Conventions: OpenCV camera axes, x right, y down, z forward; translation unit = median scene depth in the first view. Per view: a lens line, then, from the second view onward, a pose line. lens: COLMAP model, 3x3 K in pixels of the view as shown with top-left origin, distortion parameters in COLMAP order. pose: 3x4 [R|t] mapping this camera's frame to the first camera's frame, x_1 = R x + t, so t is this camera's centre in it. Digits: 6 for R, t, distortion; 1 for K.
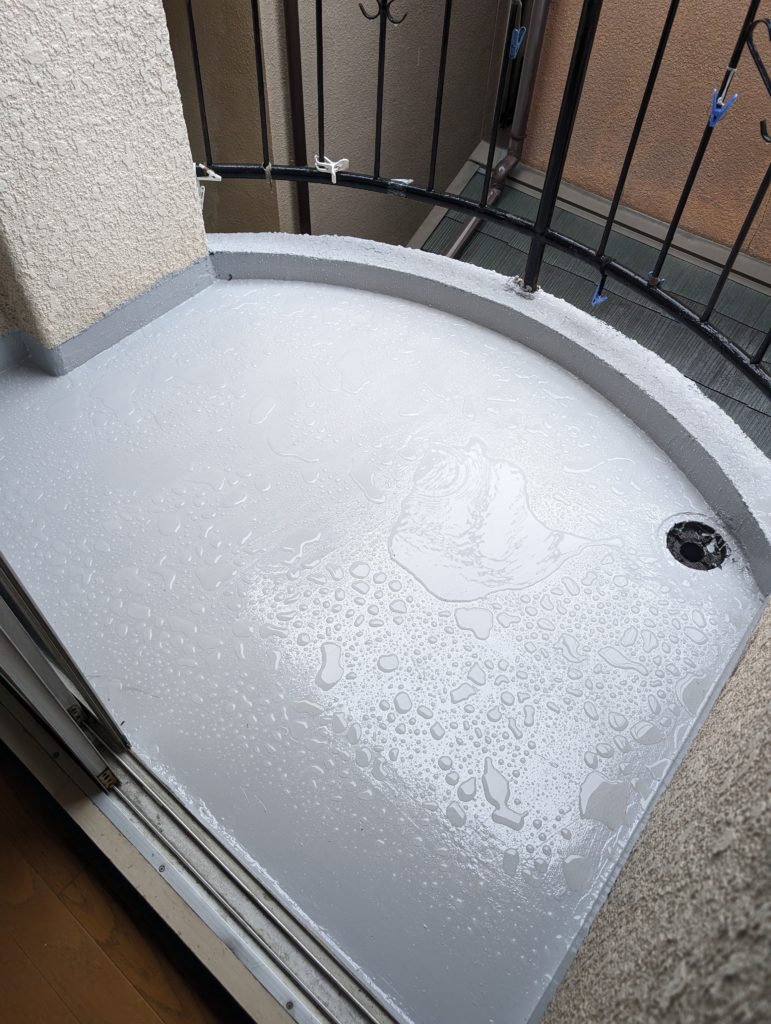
lens RADIAL K [[729.9, 0, 376.5], [0, 729.9, 505.0], [0, 0, 1]] dist [0.008176, -0.014288]
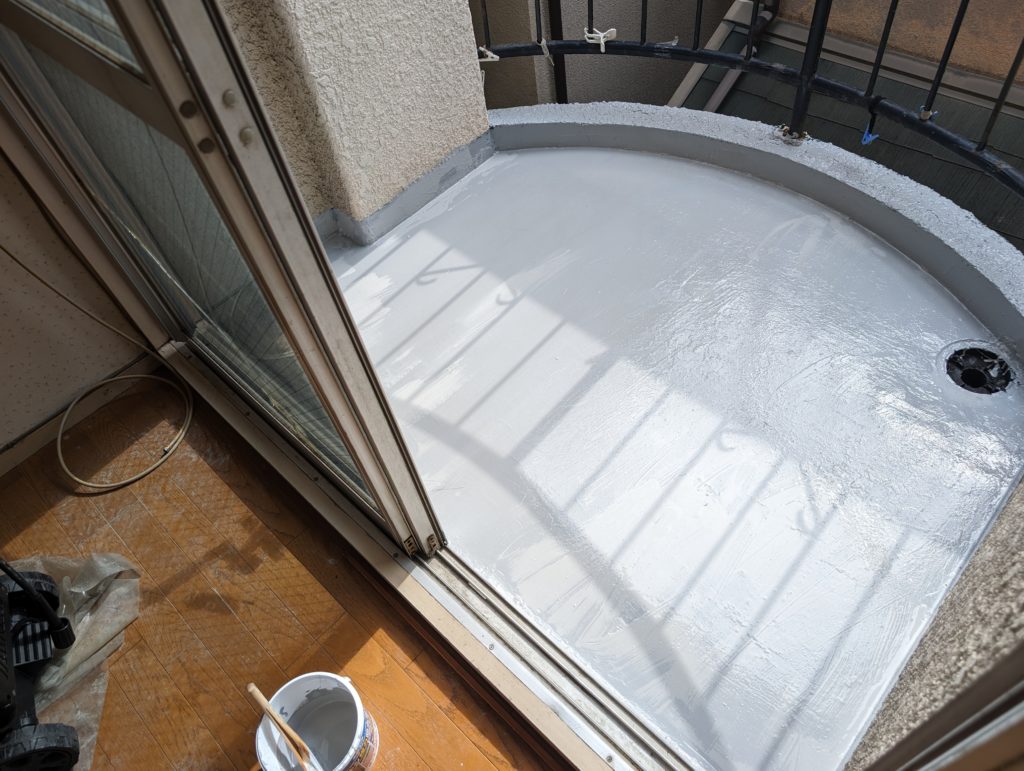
lens RADIAL K [[729.9, 0, 513.5], [0, 729.9, 384.5], [0, 0, 1]] dist [0.008176, -0.014288]
pose [[0.987780, -0.029737, -0.152994, -0.043216], [0.030136, 0.999546, 0.000291, 0.049941], [0.152915, -0.004898, 0.988227, -0.096904]]
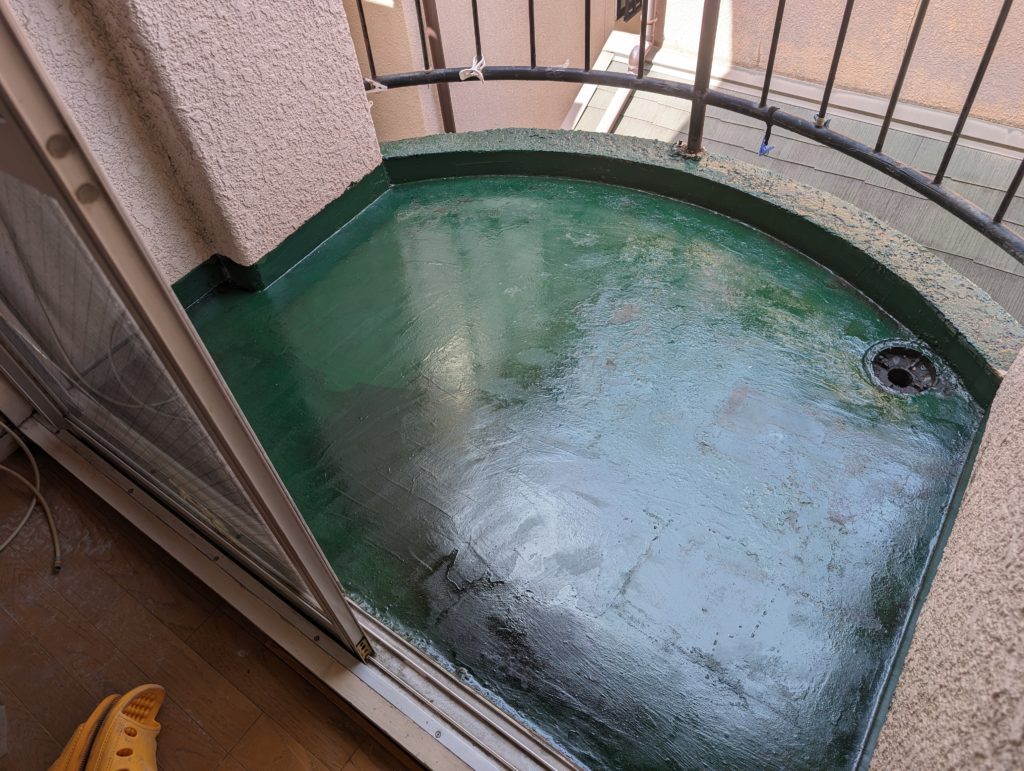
lens RADIAL K [[729.9, 0, 507.0], [0, 729.9, 368.2], [0, 0, 1]] dist [0.008176, -0.014288]
pose [[0.991689, -0.124884, -0.030917, -0.067058], [0.122828, 0.990534, -0.061284, 0.043612], [0.038278, 0.056977, 0.997641, -0.024737]]
